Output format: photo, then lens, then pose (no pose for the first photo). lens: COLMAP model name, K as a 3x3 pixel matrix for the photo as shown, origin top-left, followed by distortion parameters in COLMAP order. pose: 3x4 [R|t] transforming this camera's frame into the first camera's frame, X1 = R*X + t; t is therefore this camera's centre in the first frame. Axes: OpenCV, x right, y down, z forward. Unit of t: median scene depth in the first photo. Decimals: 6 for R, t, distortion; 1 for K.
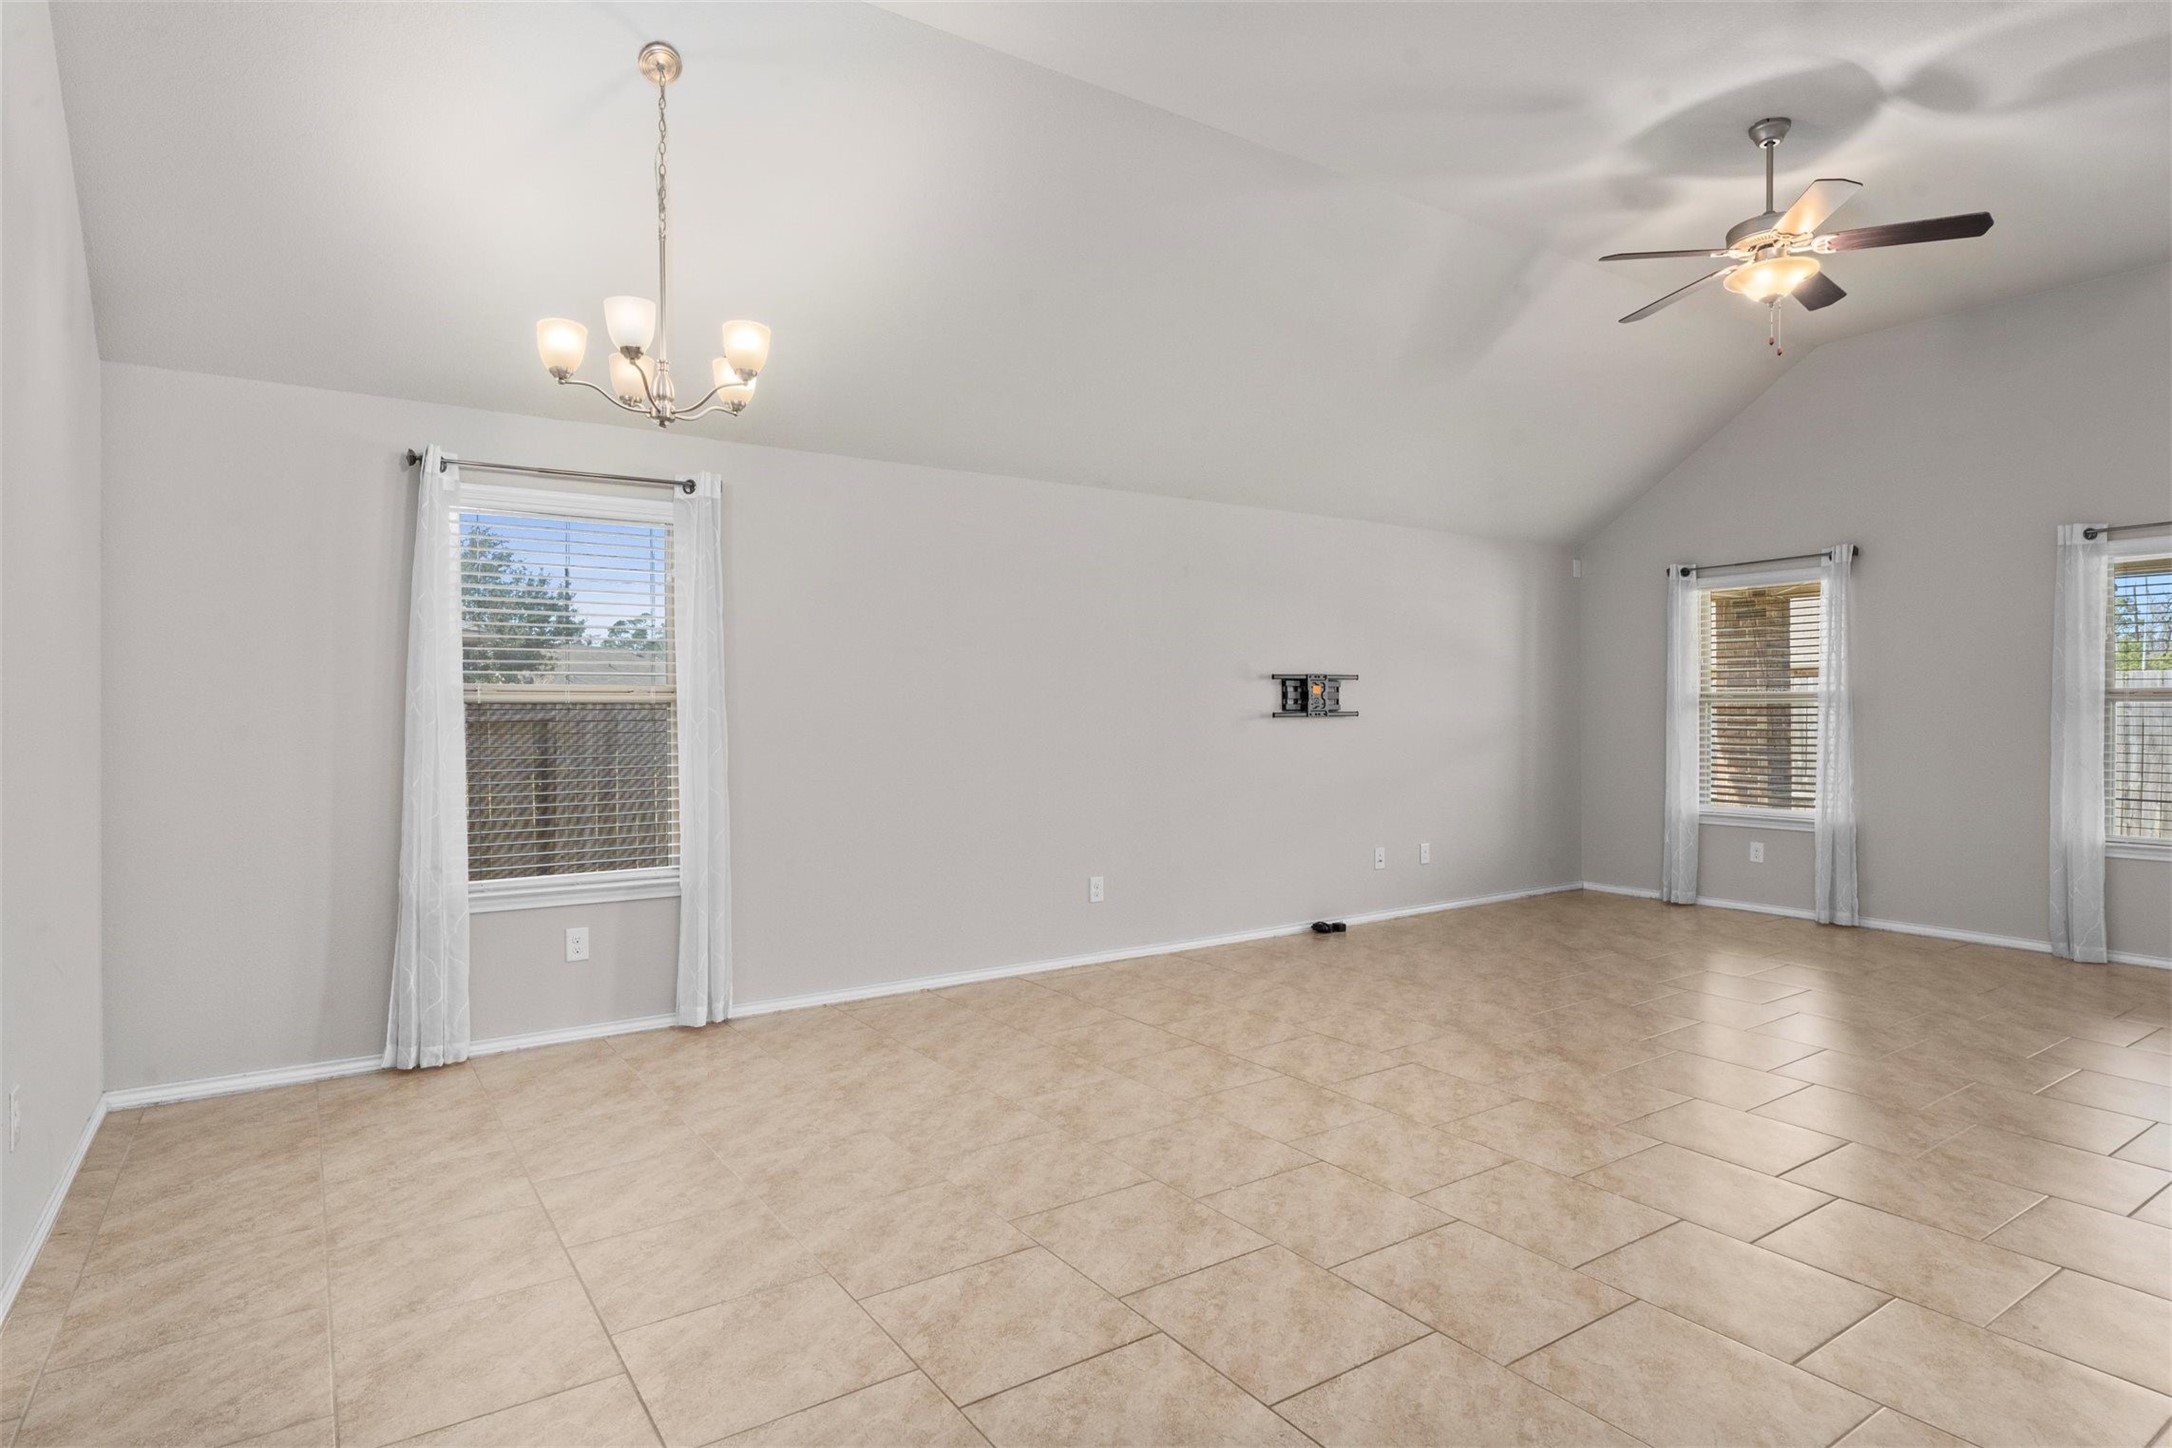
lens RADIAL K [[1158.4, 0, 1099.0], [0, 1158.4, 726.1], [0, 0, 1]] dist [-0.001951, 0.000363]
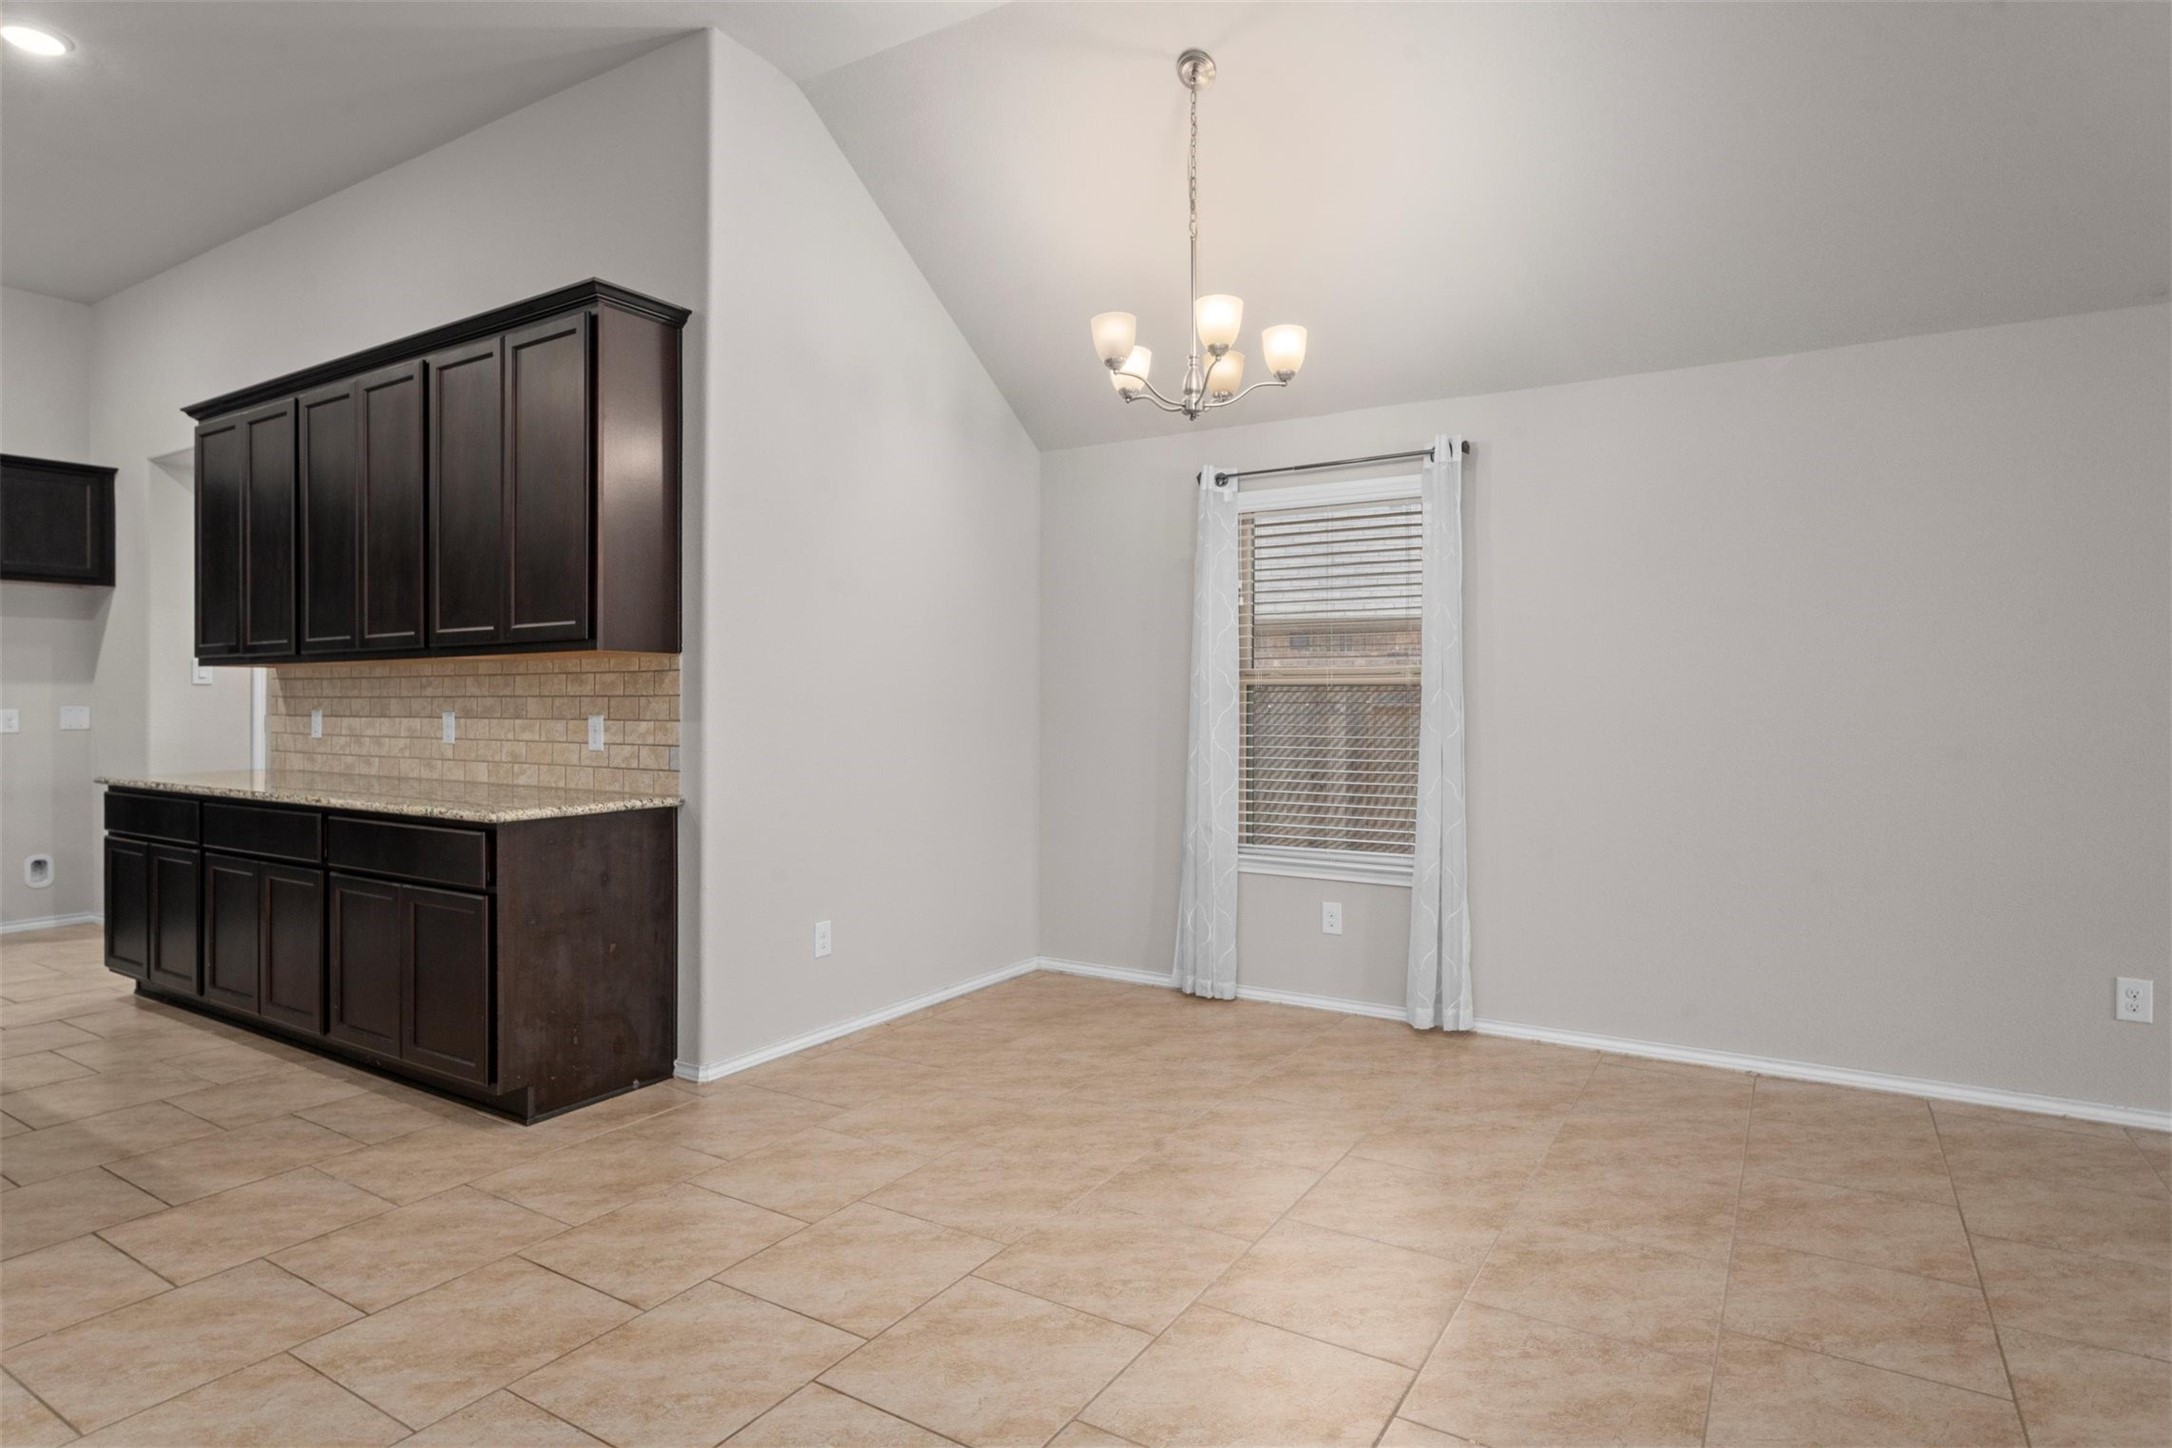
lens RADIAL K [[1169.9, 0, 1078.0], [0, 1169.9, 706.9], [0, 0, 1]] dist [-0.009544, 0.002034]
pose [[0.399403, 0.006940, -0.916749, 0.317830], [-0.010275, 0.999942, 0.003093, -0.001259], [0.916718, 0.008184, 0.399452, 0.283209]]
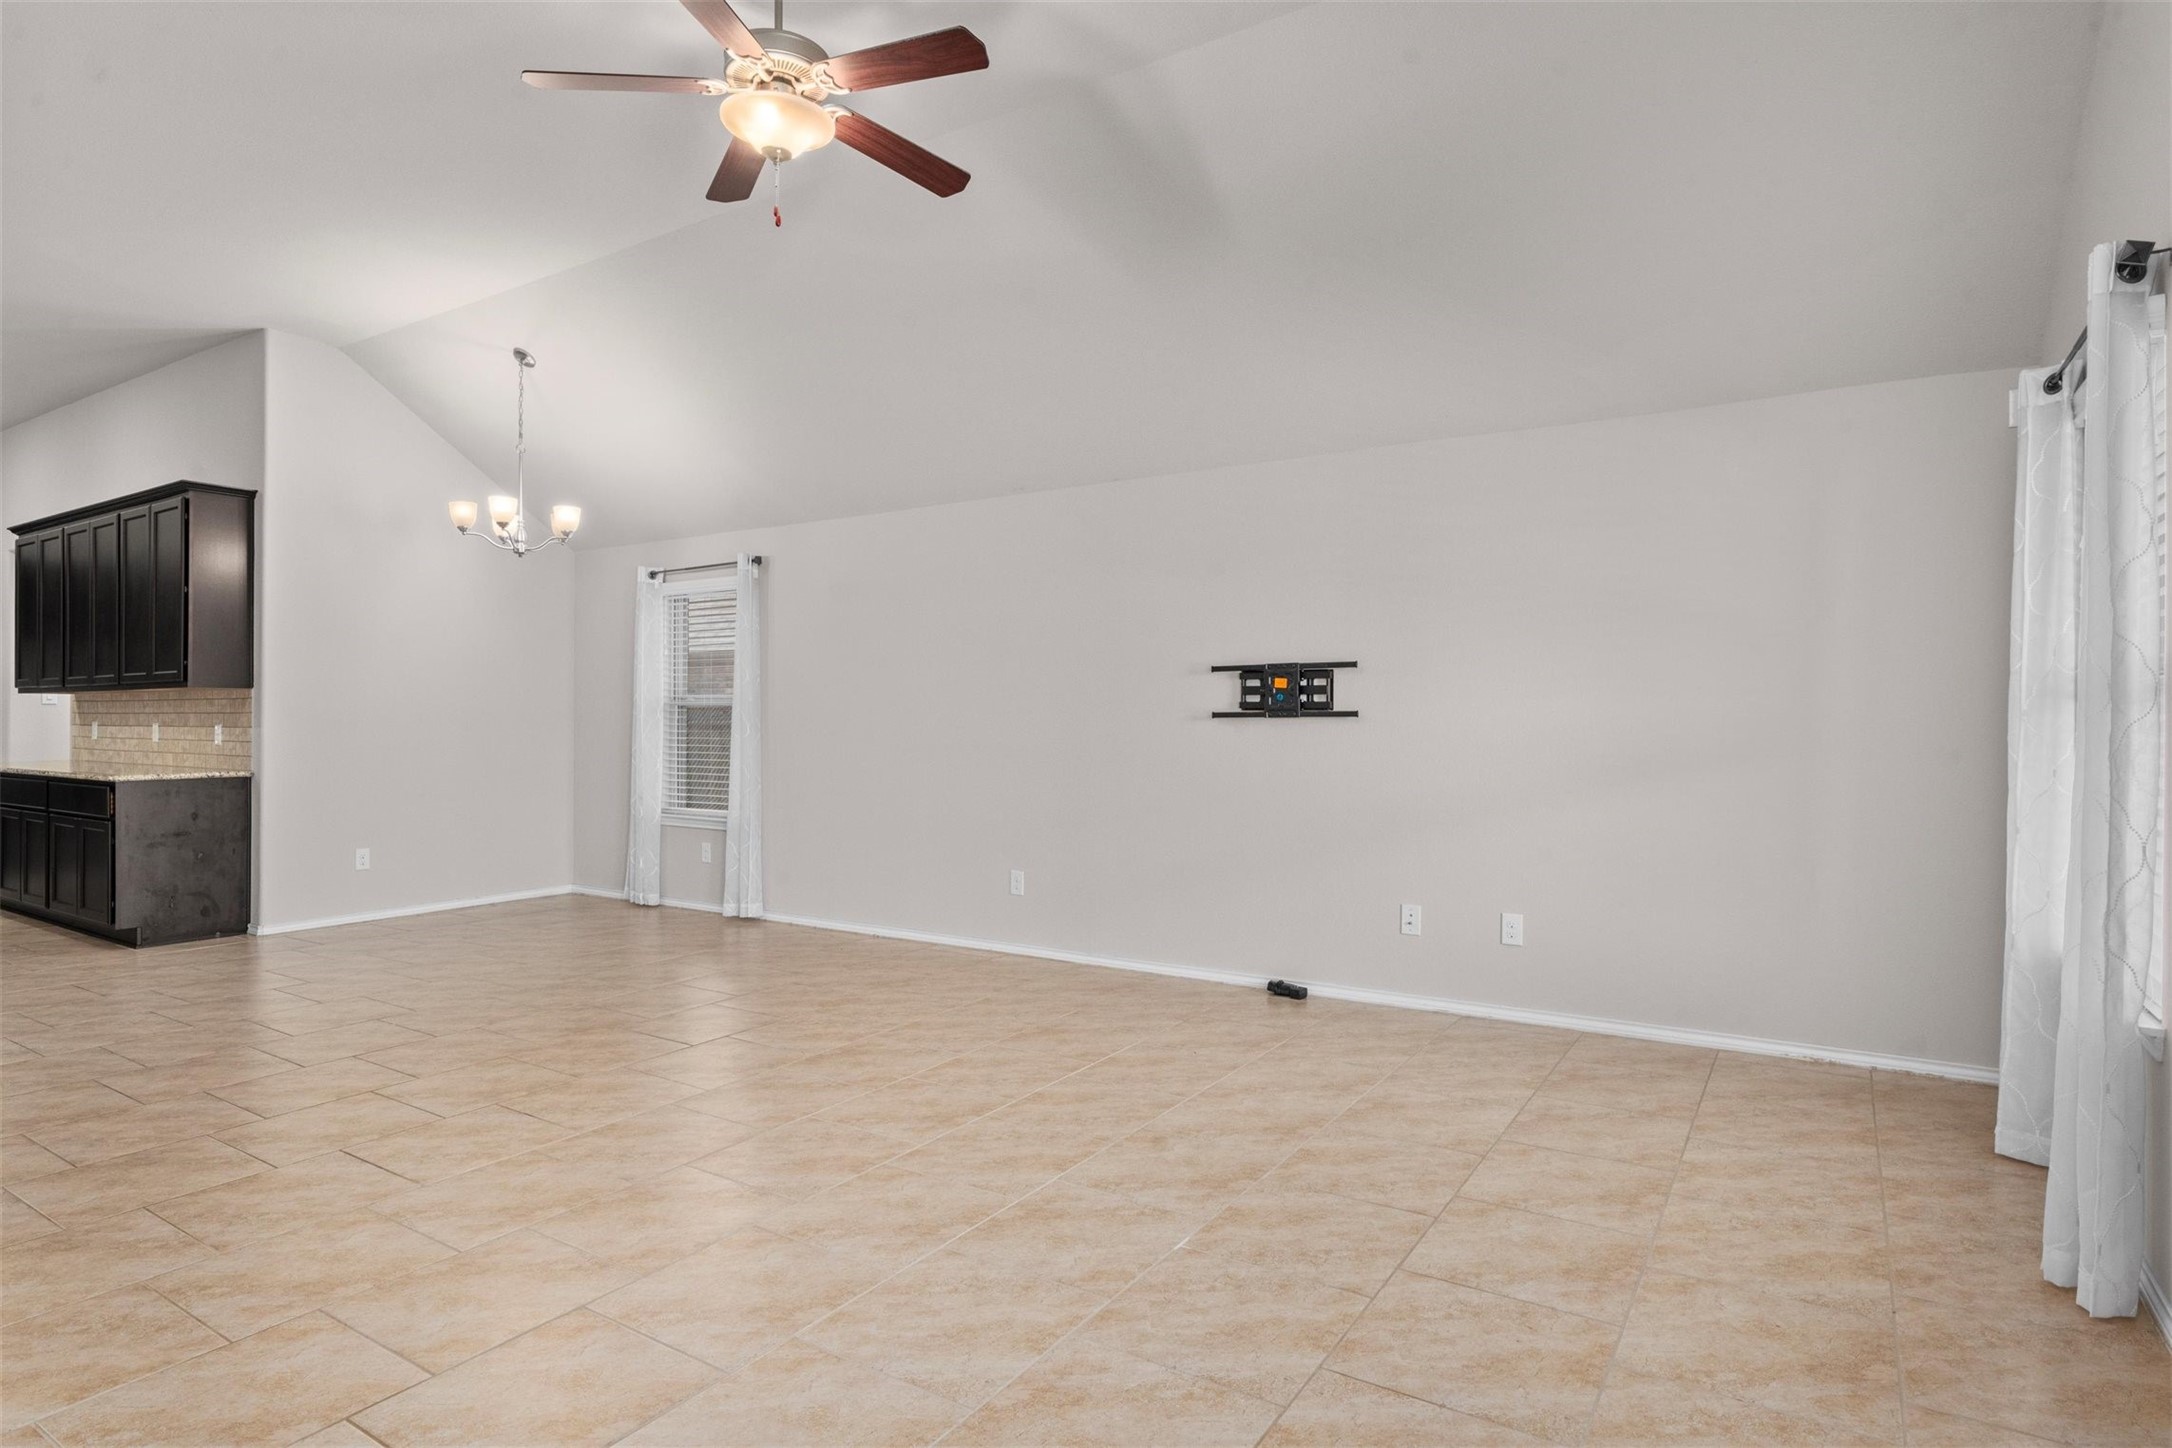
lens RADIAL K [[1170.2, 0, 1080.6], [0, 1170.2, 716.1], [0, 0, 1]] dist [-0.001707, -0.000554]
pose [[0.381612, 0.002704, -0.924319, 0.983307], [-0.010853, 0.999940, -0.001555, -0.006995], [0.924259, 0.010626, 0.381618, 0.651236]]
